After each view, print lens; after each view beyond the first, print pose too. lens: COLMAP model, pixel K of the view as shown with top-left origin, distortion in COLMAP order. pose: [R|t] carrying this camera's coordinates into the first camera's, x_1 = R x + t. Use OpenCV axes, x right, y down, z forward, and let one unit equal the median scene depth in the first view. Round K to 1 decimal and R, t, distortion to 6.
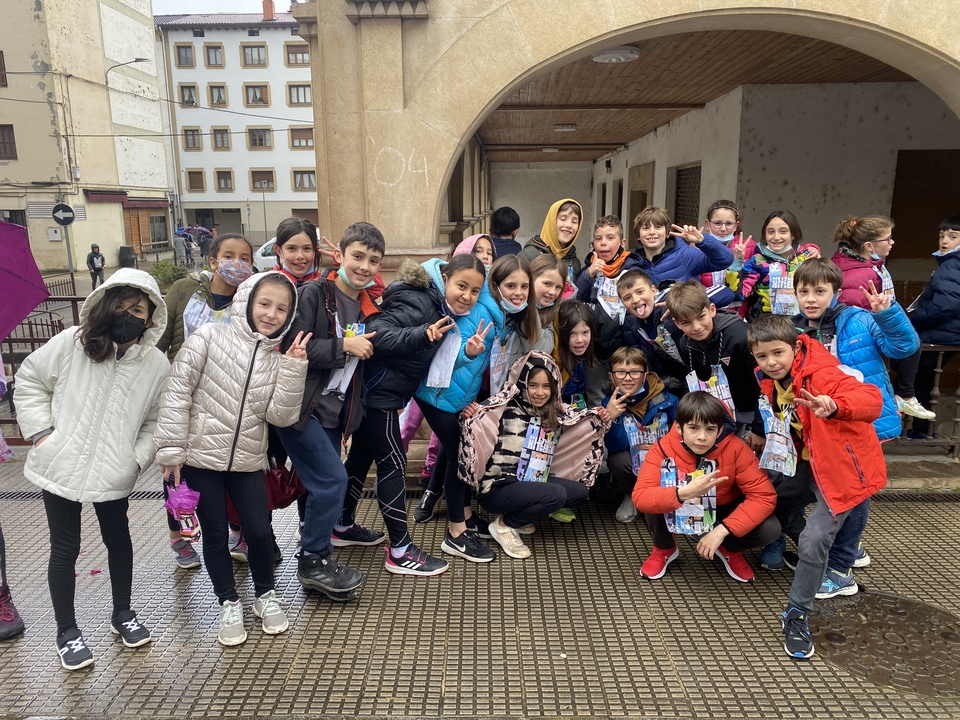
lens RADIAL K [[723.2, 0, 476.3], [0, 723.2, 364.0], [0, 0, 1]] dist [0.007942, 0.006385]
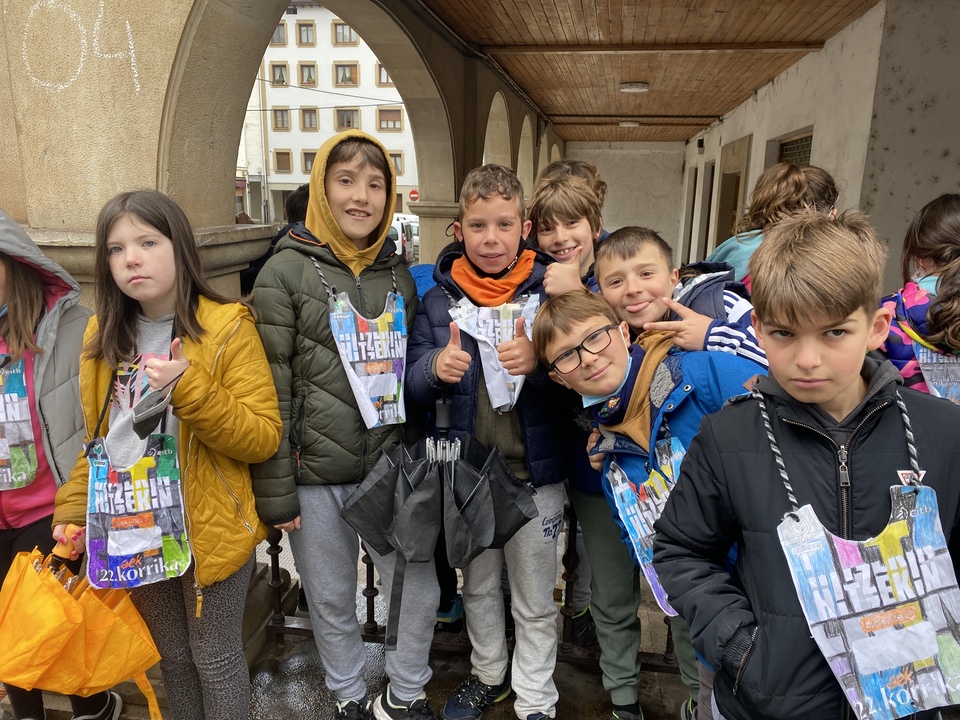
lens RADIAL K [[723.2, 0, 484.7], [0, 723.2, 365.0], [0, 0, 1]] dist [0.007942, 0.006385]
pose [[0.991677, 0.053307, -0.117198, 0.049193], [-0.051491, 0.998503, 0.018470, -0.024428], [0.118007, -0.012282, 0.992937, 0.143933]]
